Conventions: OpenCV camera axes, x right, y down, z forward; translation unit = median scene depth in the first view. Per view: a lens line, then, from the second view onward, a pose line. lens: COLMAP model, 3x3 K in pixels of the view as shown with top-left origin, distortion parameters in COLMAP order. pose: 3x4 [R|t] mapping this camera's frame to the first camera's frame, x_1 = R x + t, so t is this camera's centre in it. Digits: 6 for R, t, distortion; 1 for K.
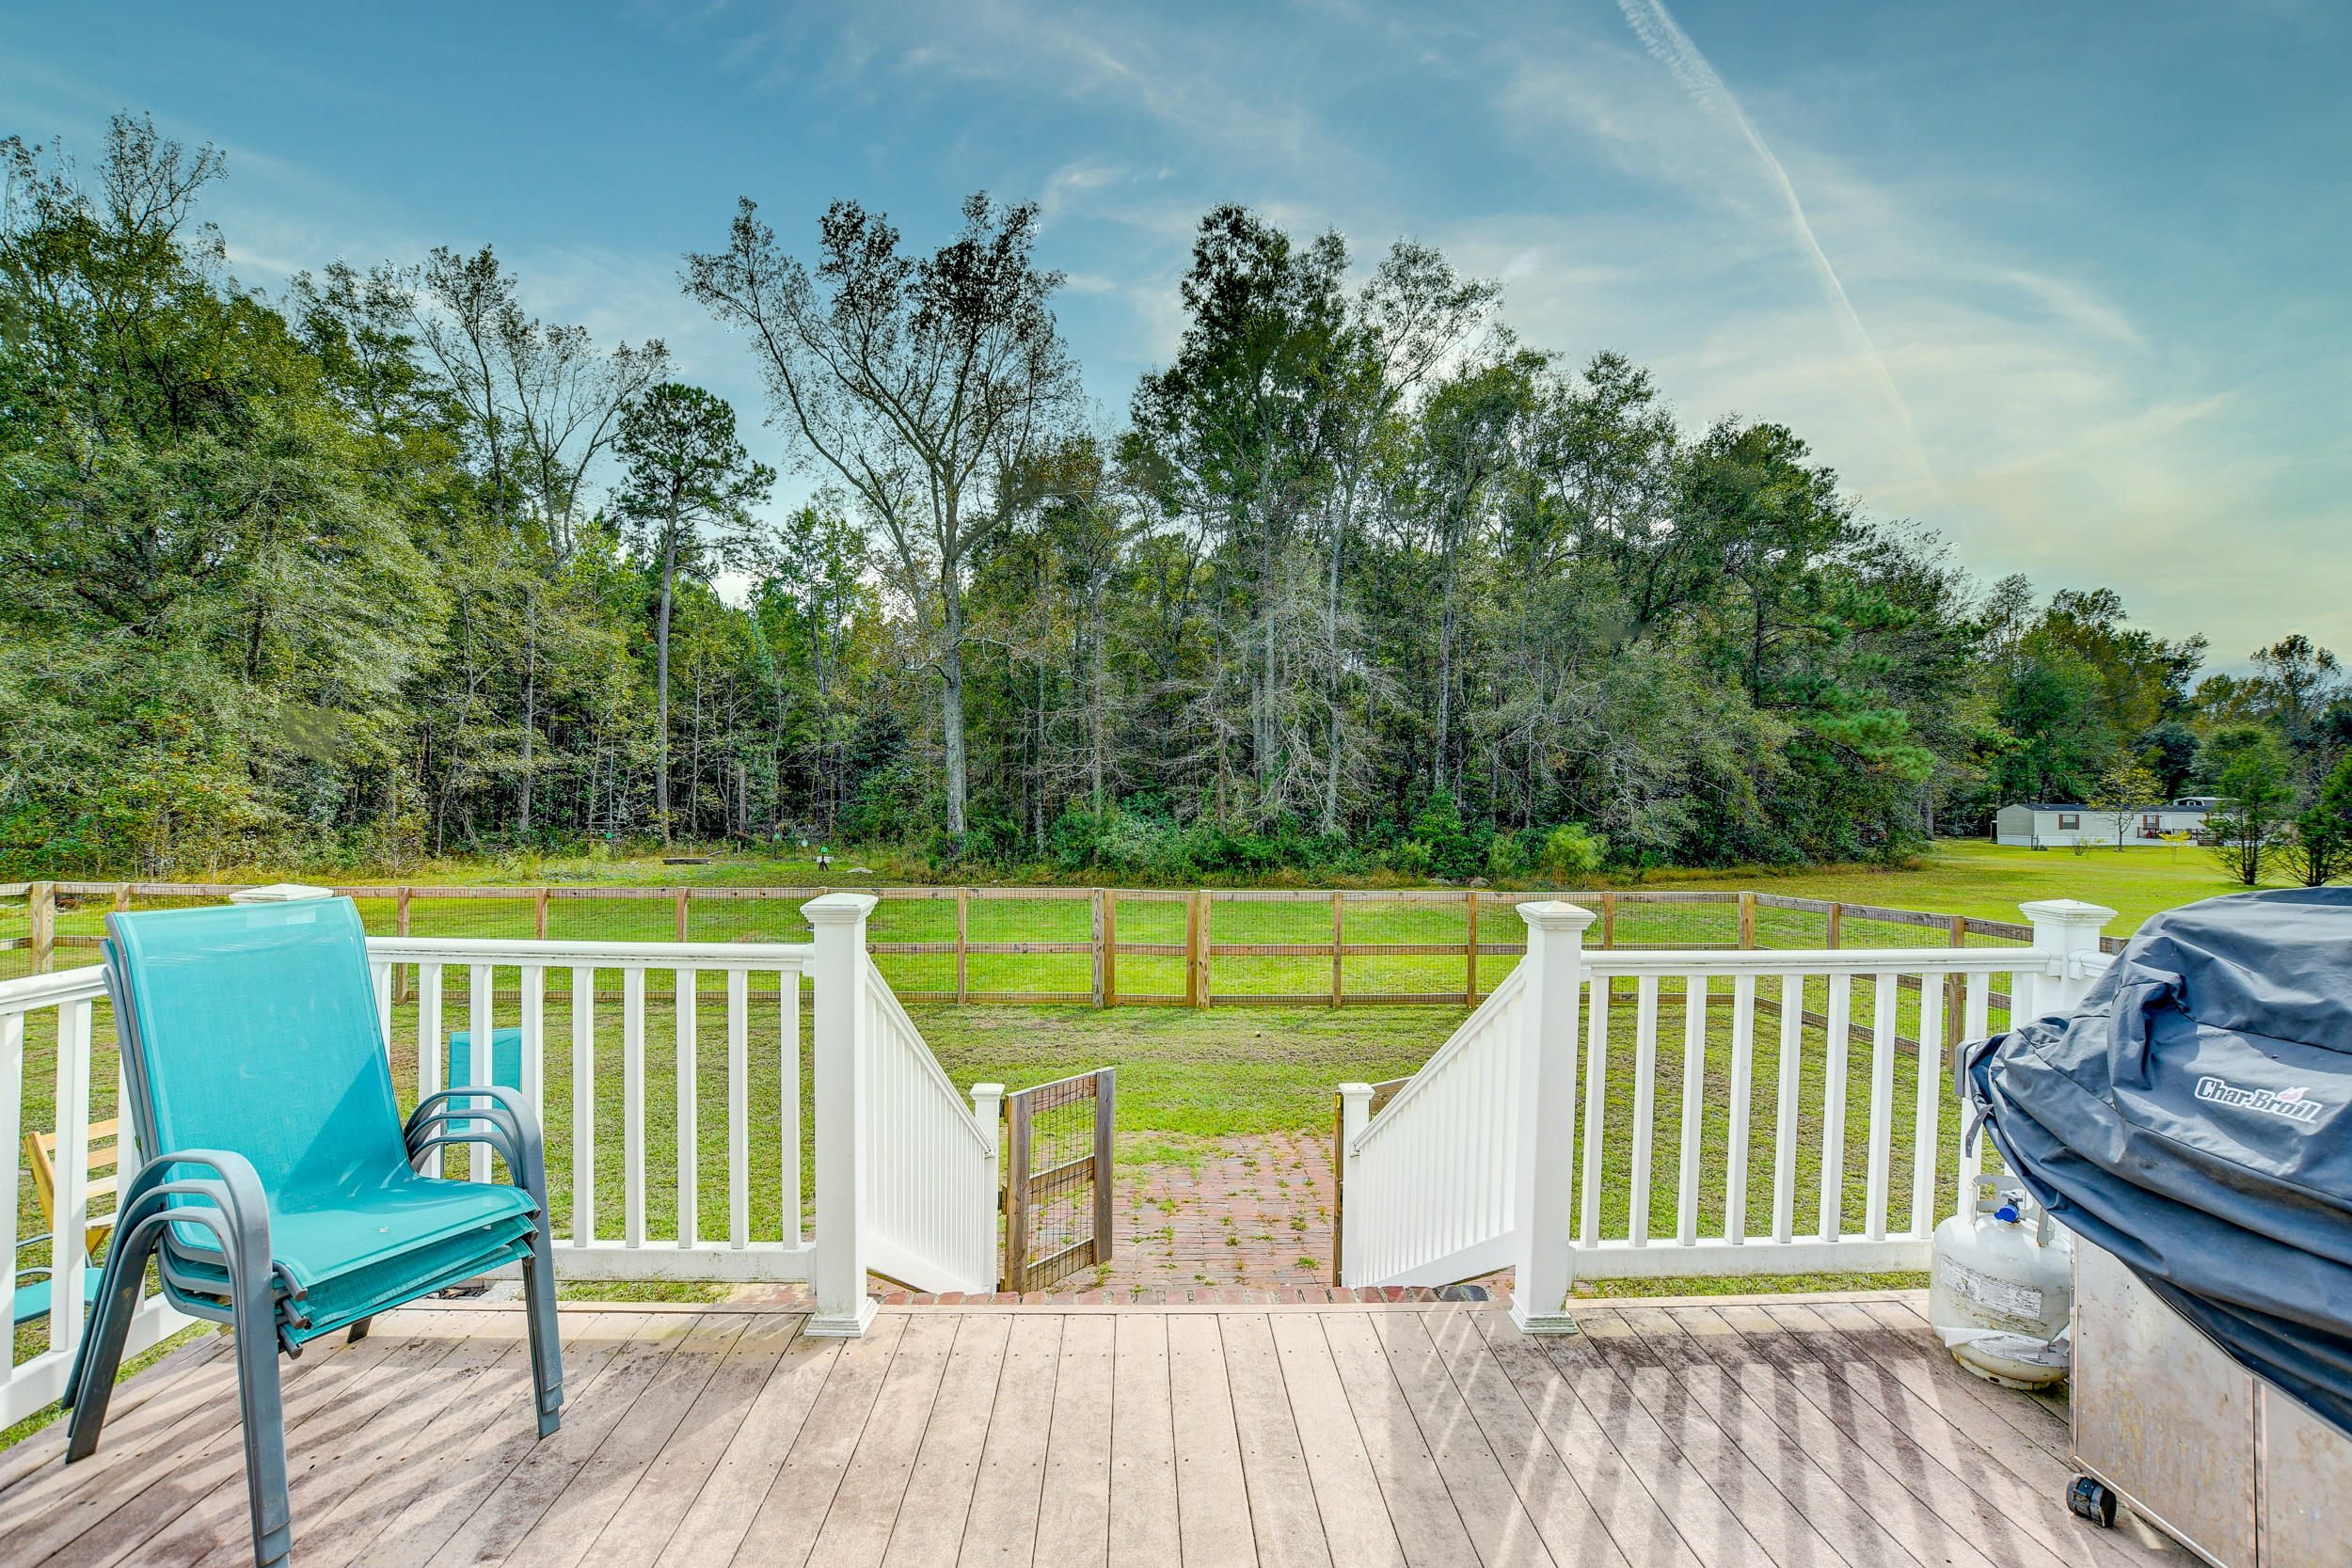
lens RADIAL K [[1040.5, 0, 1171.0], [0, 1040.5, 779.6], [0, 0, 1]] dist [-0.026148, 0.000534]
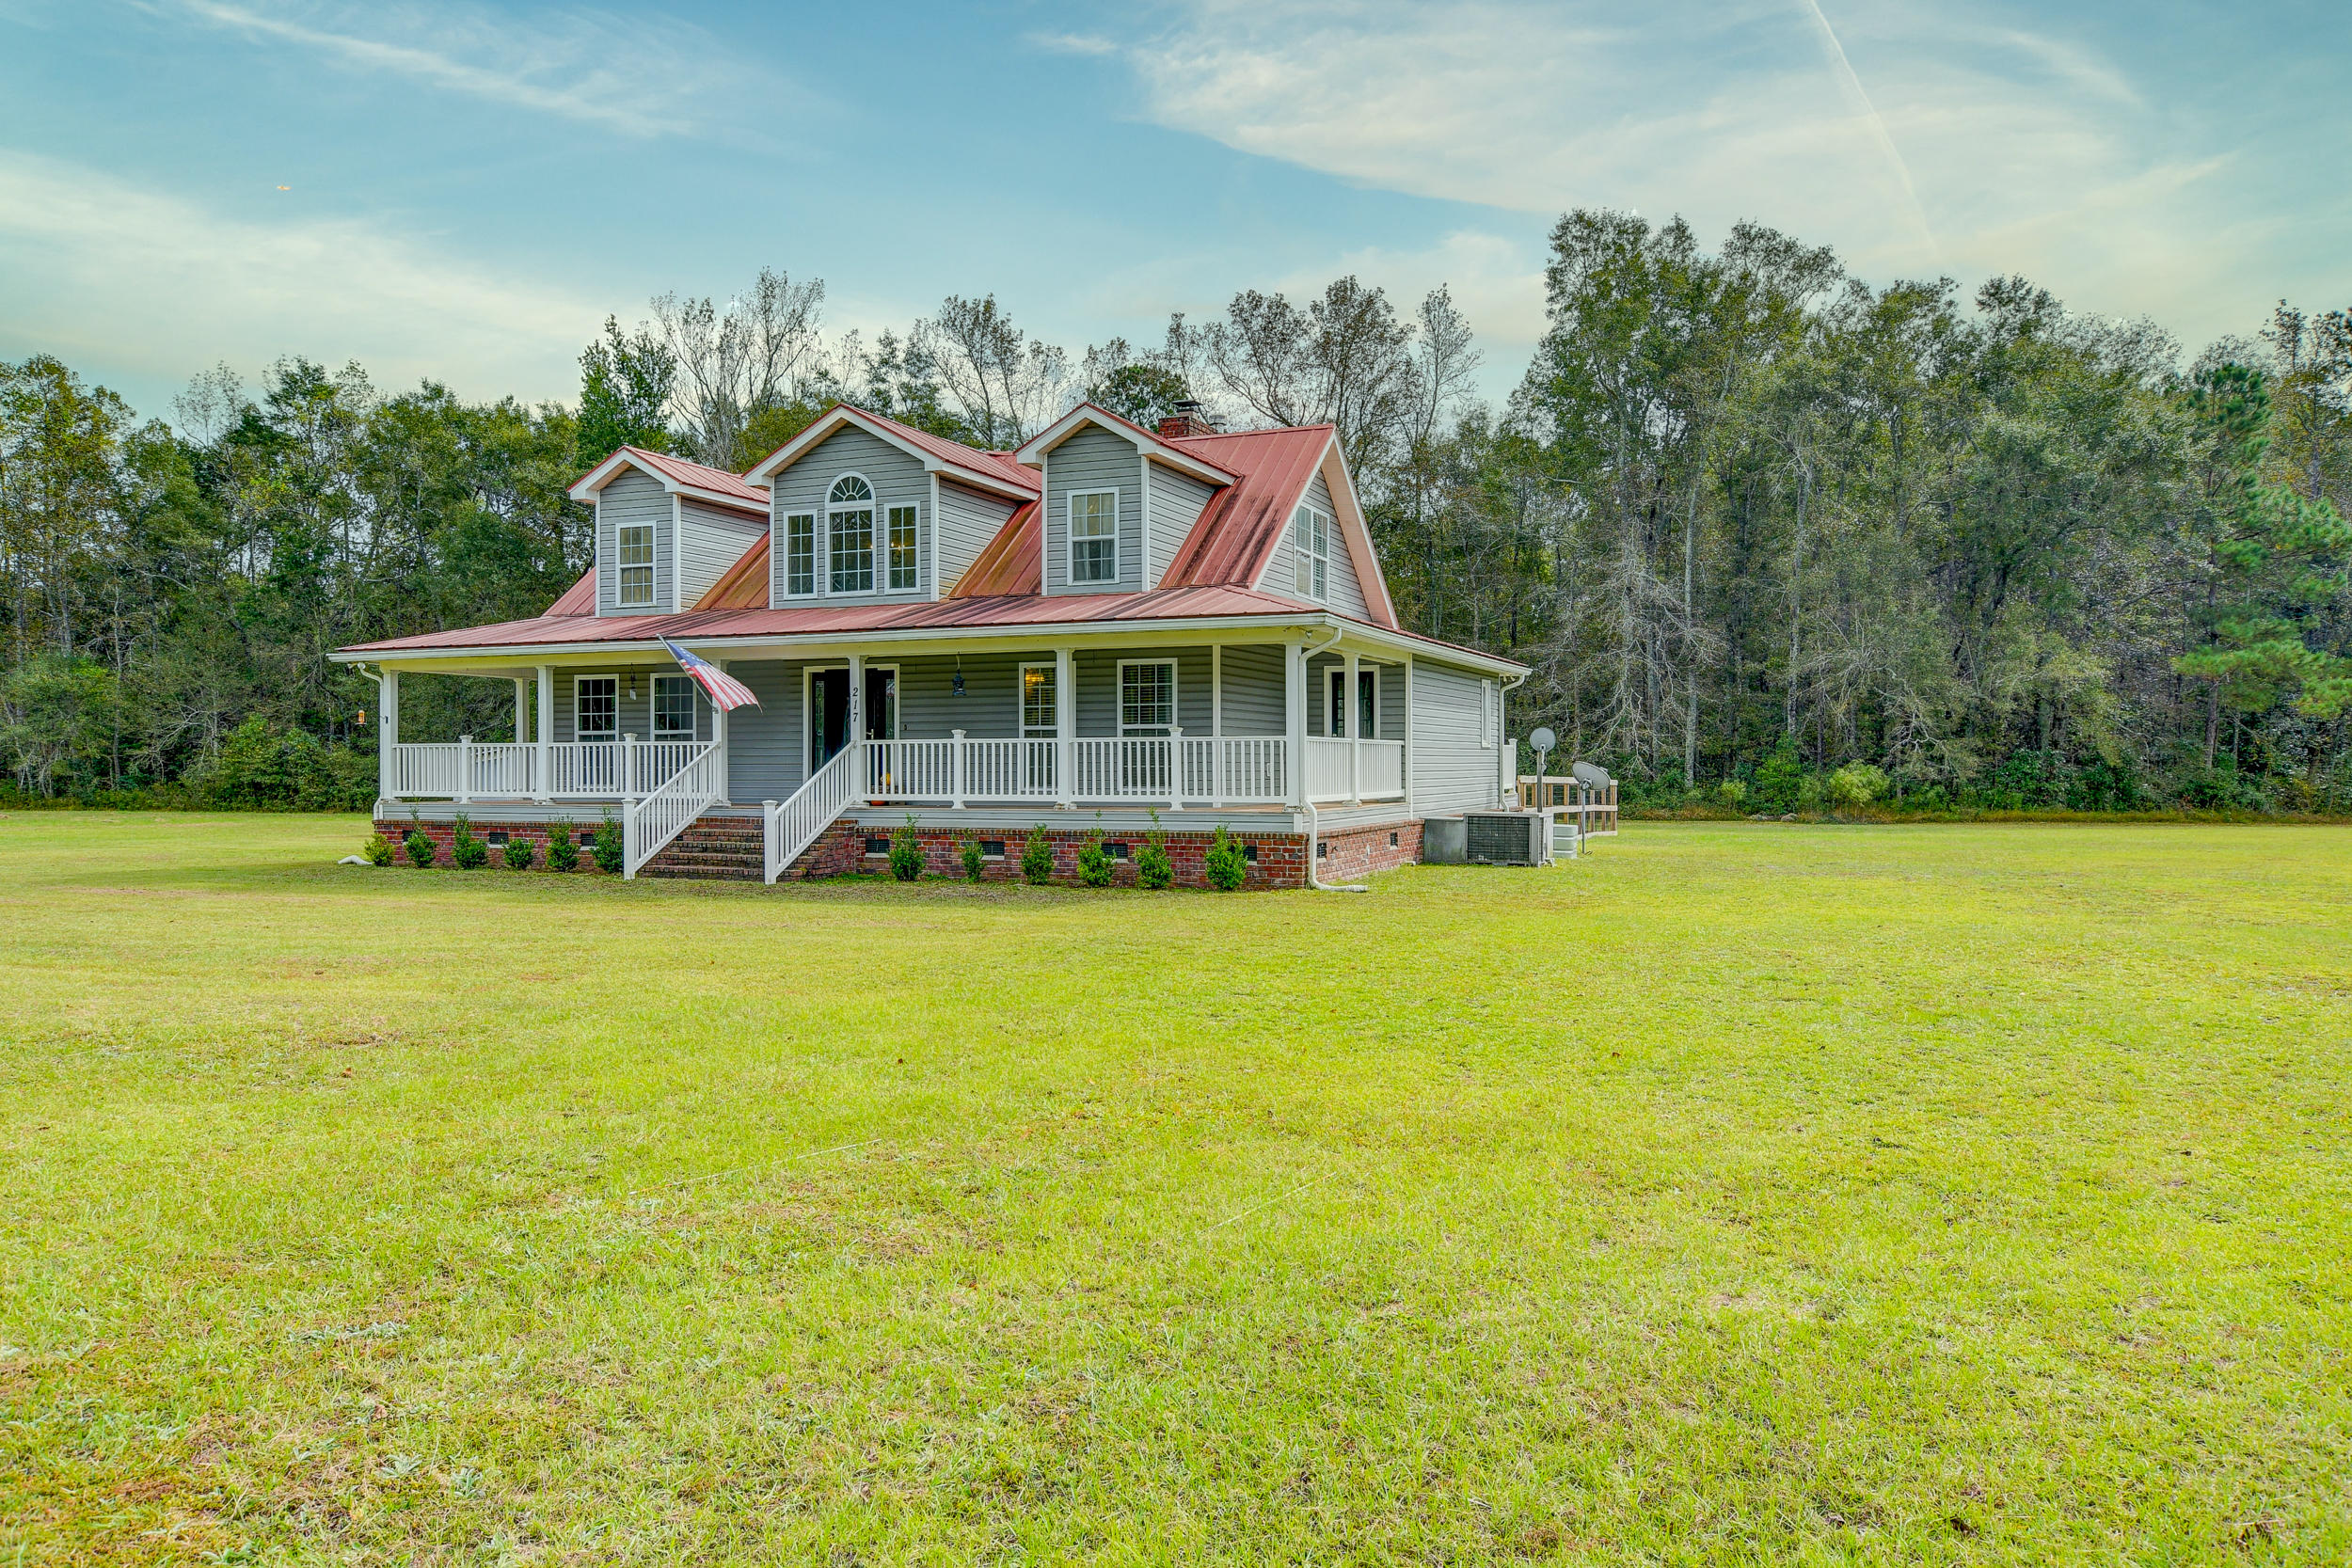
lens RADIAL K [[1680.0, 0, 1171.1], [0, 1680.0, 790.5], [0, 0, 1]] dist [0.000976, 0.001458]
pose [[0.906718, -0.005820, -0.421698, 0.372633], [0.018313, 0.999505, 0.025580, 0.009557], [0.421340, -0.030917, 0.906376, -0.750667]]
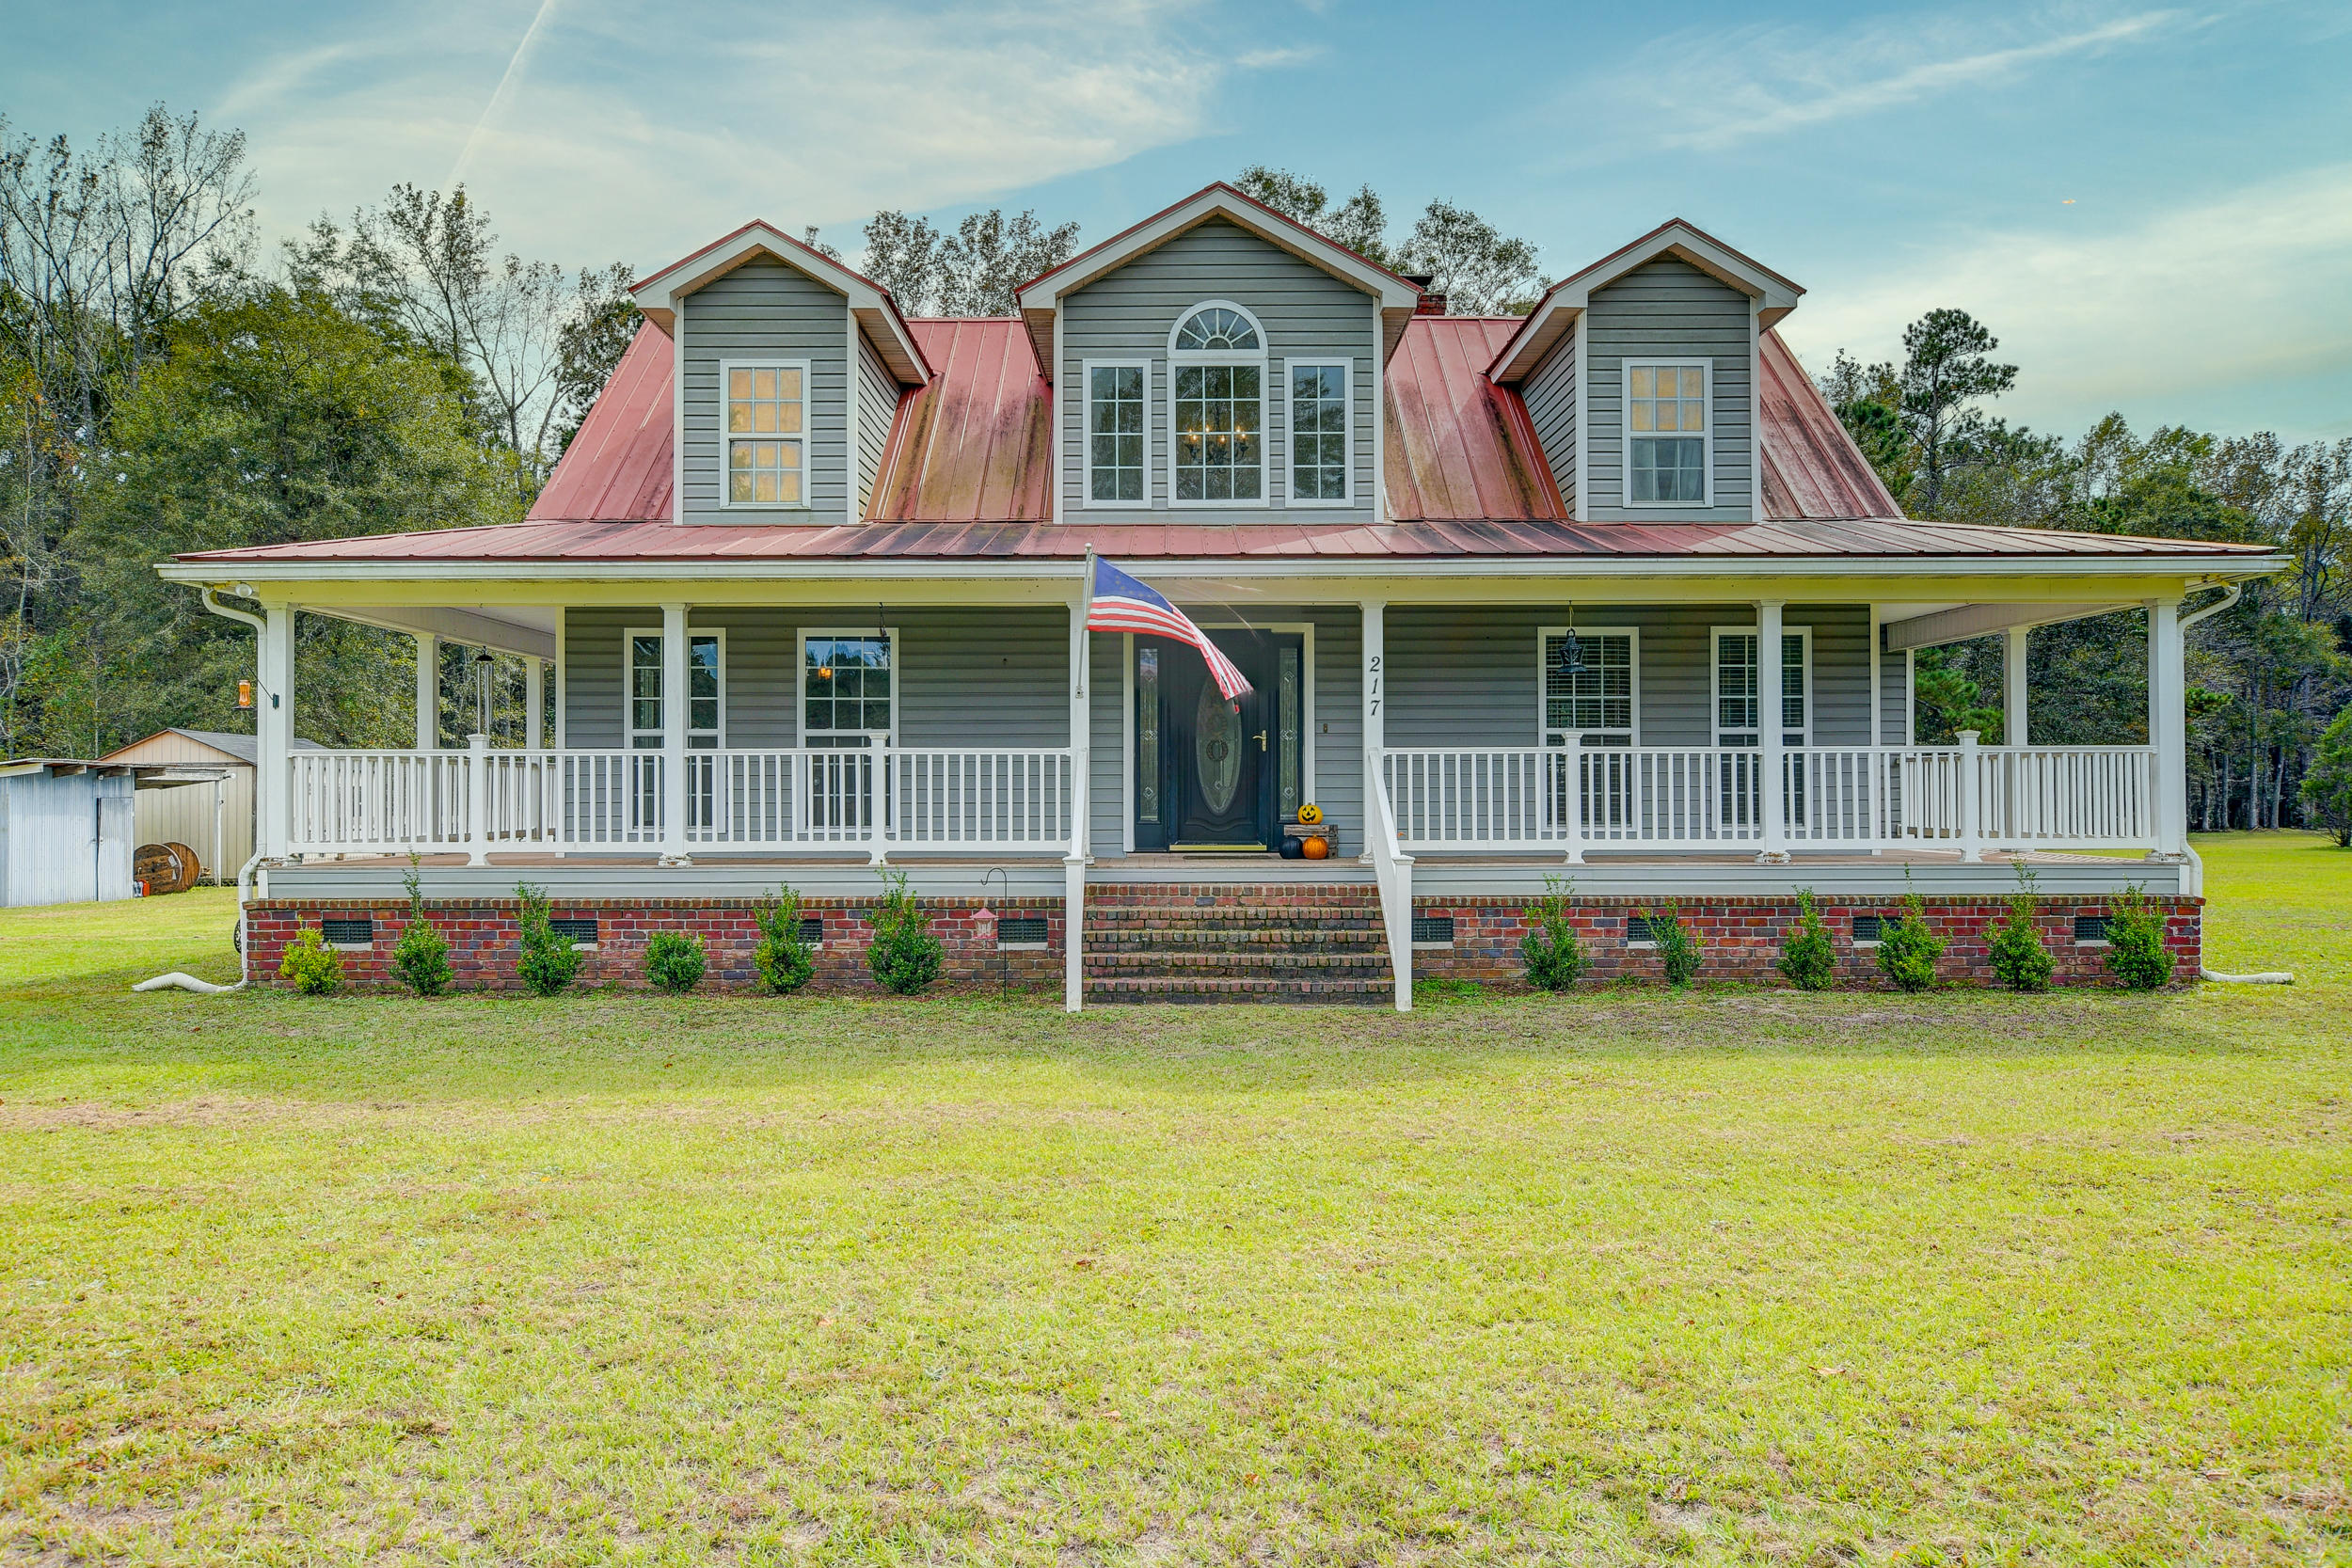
lens RADIAL K [[1788.9, 0, 1167.9], [0, 1788.9, 772.0], [0, 0, 1]] dist [-0.002455, -0.002116]
pose [[0.999342, -0.013023, -0.033863, 0.016027], [0.013201, 0.999900, 0.005048, 0.007711], [0.033794, -0.005492, 0.999414, -0.634177]]
